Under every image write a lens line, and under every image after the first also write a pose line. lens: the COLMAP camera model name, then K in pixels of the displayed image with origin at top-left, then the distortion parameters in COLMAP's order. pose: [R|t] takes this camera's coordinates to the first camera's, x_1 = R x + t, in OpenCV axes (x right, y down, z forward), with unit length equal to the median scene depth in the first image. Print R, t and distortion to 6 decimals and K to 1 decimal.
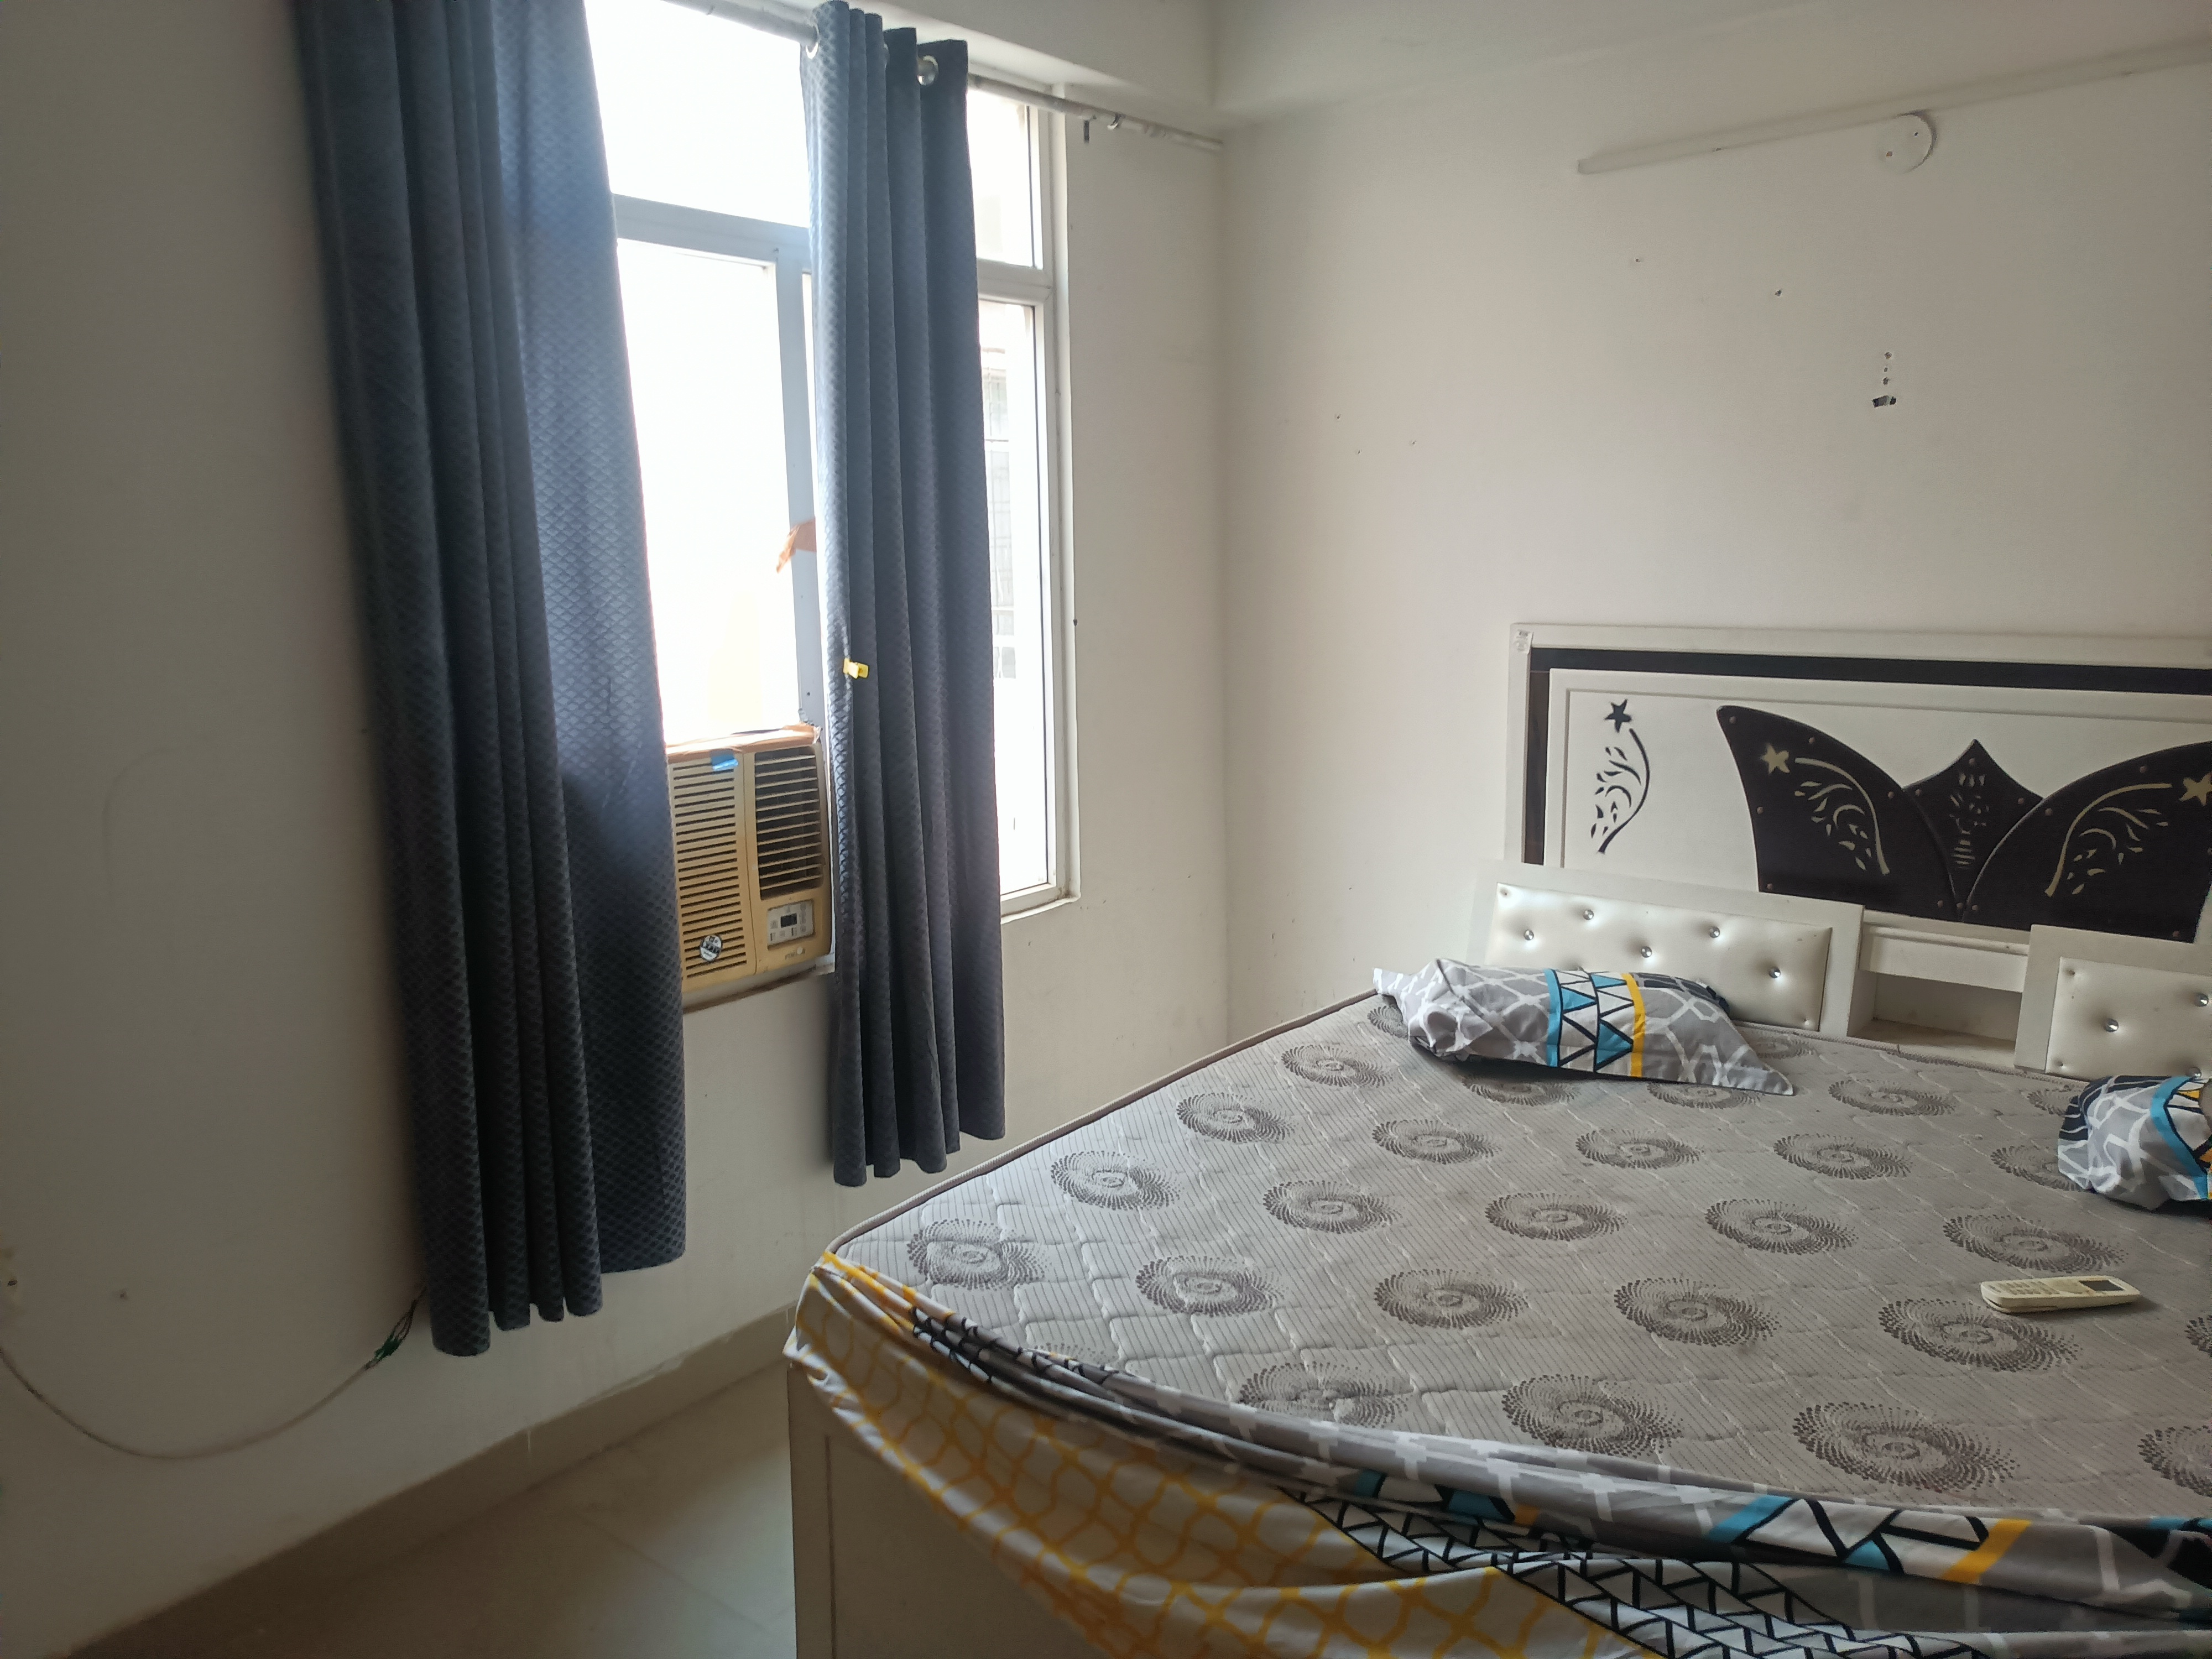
lens RADIAL K [[1665.4, 0, 1106.0], [0, 1665.4, 829.5], [0, 0, 1]] dist [0.054949, -0.054086]
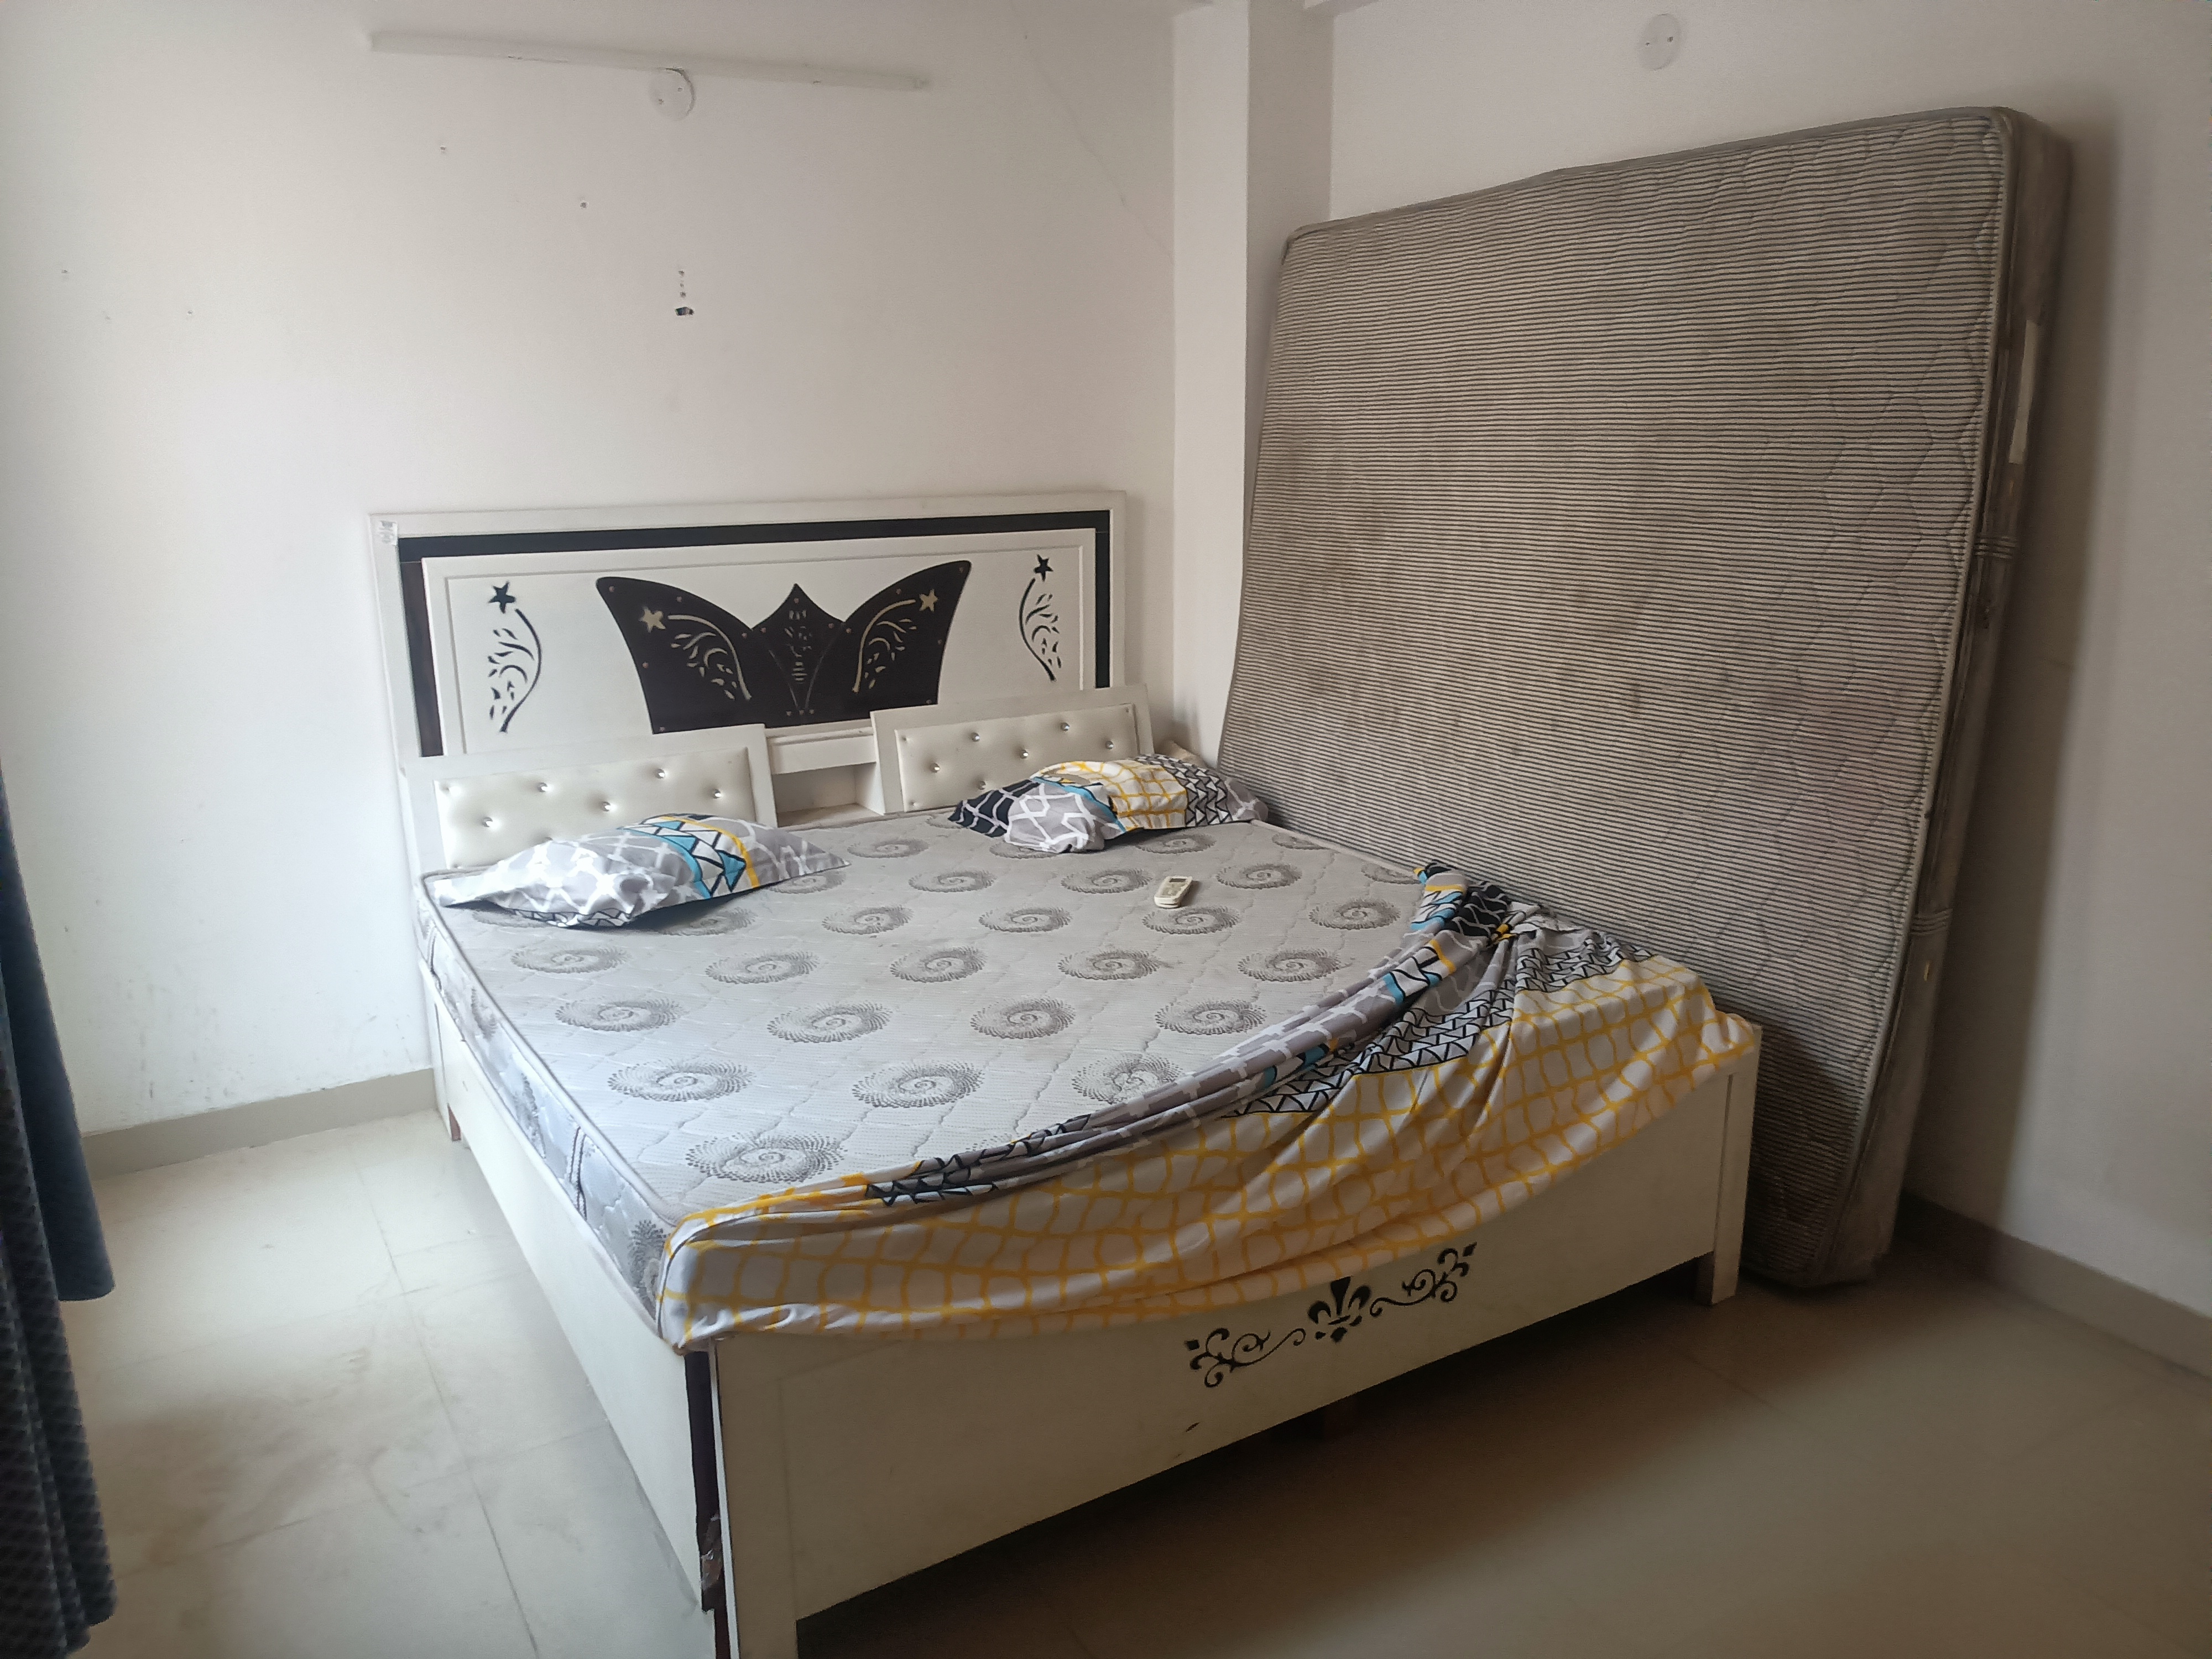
lens RADIAL K [[1665.4, 0, 1106.0], [0, 1665.4, 829.5], [0, 0, 1]] dist [0.054949, -0.054086]
pose [[0.327882, -0.214409, 0.920067, -0.664863], [0.171520, 0.971230, 0.165207, -0.042459], [-0.929018, 0.103642, 0.355224, 0.348999]]
